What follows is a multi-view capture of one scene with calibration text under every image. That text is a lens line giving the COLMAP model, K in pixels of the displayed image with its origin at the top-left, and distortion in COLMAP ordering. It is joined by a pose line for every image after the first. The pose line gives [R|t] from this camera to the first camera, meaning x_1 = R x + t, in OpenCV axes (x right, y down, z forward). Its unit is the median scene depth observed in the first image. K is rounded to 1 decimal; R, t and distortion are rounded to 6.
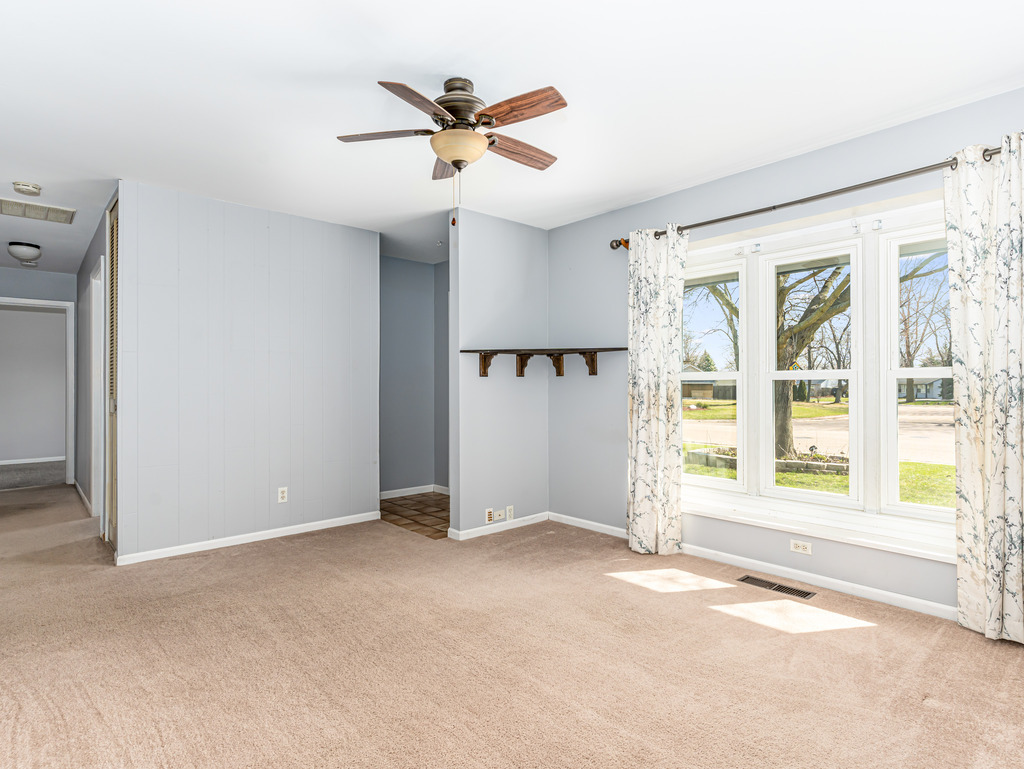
lens RADIAL K [[546.7, 0, 512.0], [0, 546.7, 384.5], [0, 0, 1]] dist [0.000098, 0.000281]
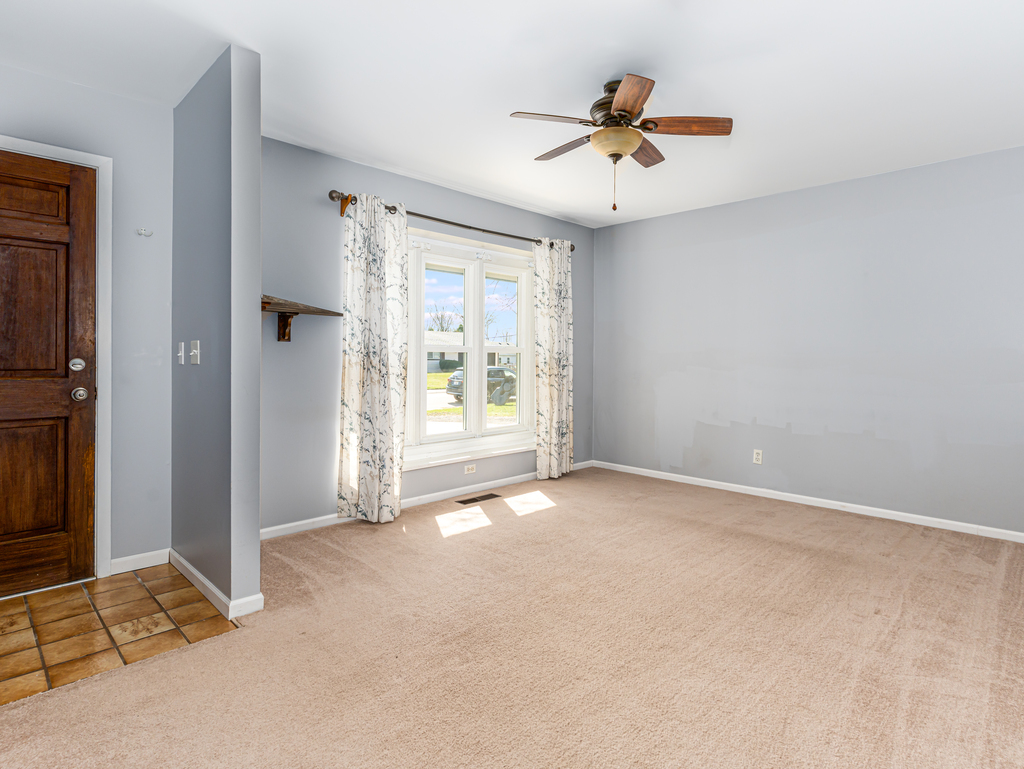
lens RADIAL K [[554.8, 0, 515.3], [0, 554.8, 359.6], [0, 0, 1]] dist [0.000799, 0.000465]
pose [[-0.058610, -0.002571, 0.998278, -1.048579], [-0.011539, 0.999932, 0.001898, 0.006683], [-0.998214, -0.011408, -0.058635, 1.092354]]
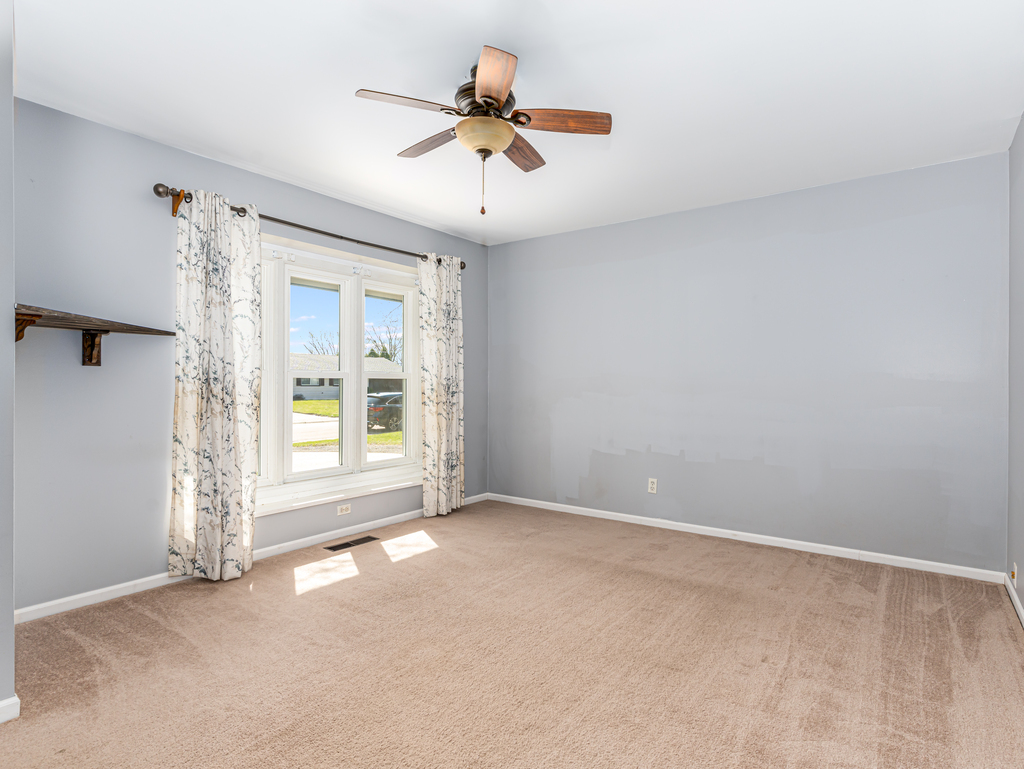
lens RADIAL K [[556.0, 0, 512.0], [0, 556.0, 384.5], [0, 0, 1]] dist [0.001509, 0.001479]
pose [[-0.201032, -0.001534, 0.979583, -0.924930], [-0.007711, 0.999970, -0.000017, 0.002975], [-0.979554, -0.007557, -0.201038, 0.989809]]
